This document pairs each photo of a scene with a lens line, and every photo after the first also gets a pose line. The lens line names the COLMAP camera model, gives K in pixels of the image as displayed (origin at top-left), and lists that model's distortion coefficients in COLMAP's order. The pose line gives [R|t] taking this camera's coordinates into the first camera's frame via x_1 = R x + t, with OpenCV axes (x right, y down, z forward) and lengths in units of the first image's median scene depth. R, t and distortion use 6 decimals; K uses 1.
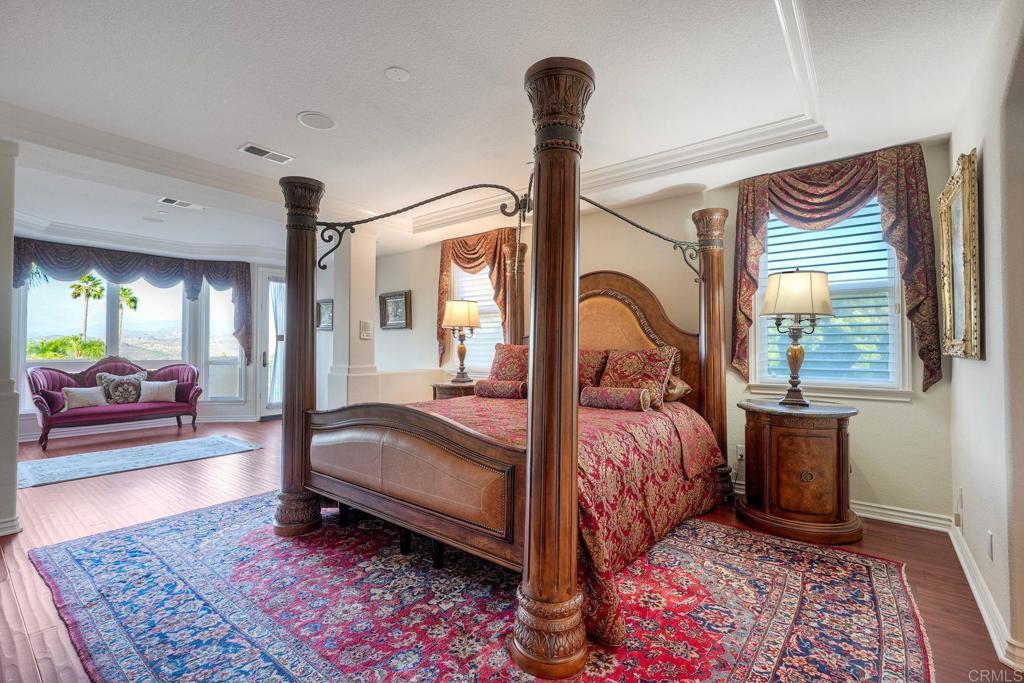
lens RADIAL K [[456.1, 0, 508.5], [0, 456.1, 338.0], [0, 0, 1]] dist [-0.000983, -0.000086]
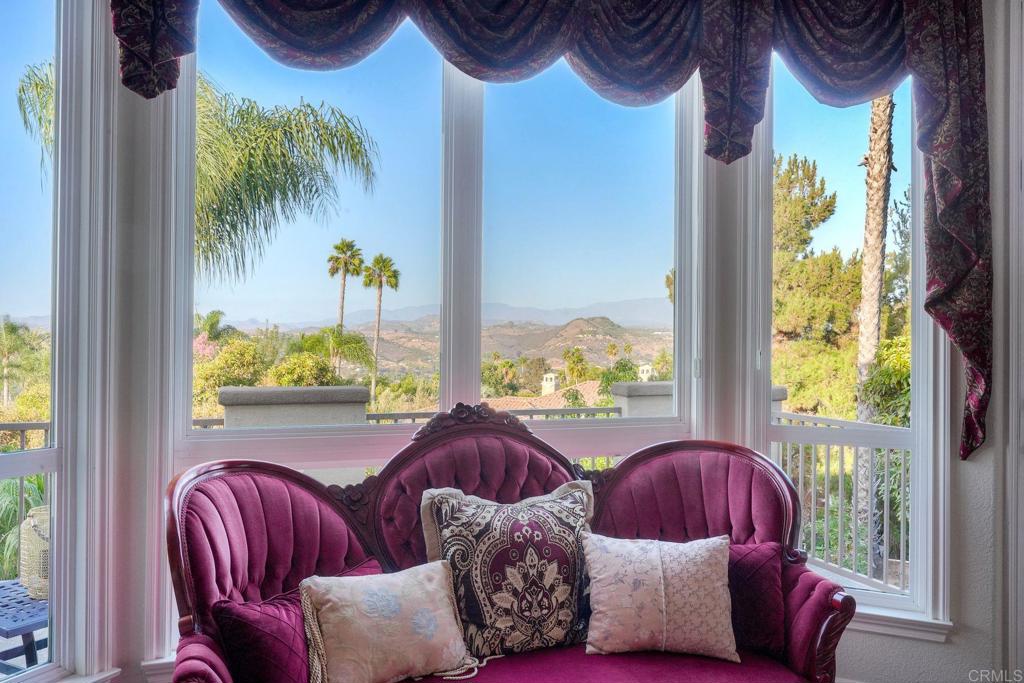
lens RADIAL K [[803.2, 0, 512.0], [0, 803.2, 341.5], [0, 0, 1]] dist [-0.002878, -0.000714]
pose [[0.857206, 0.004544, -0.514954, -0.652967], [0.003171, 0.999896, 0.014101, 0.001852], [0.514964, -0.013720, 0.857102, 0.678110]]
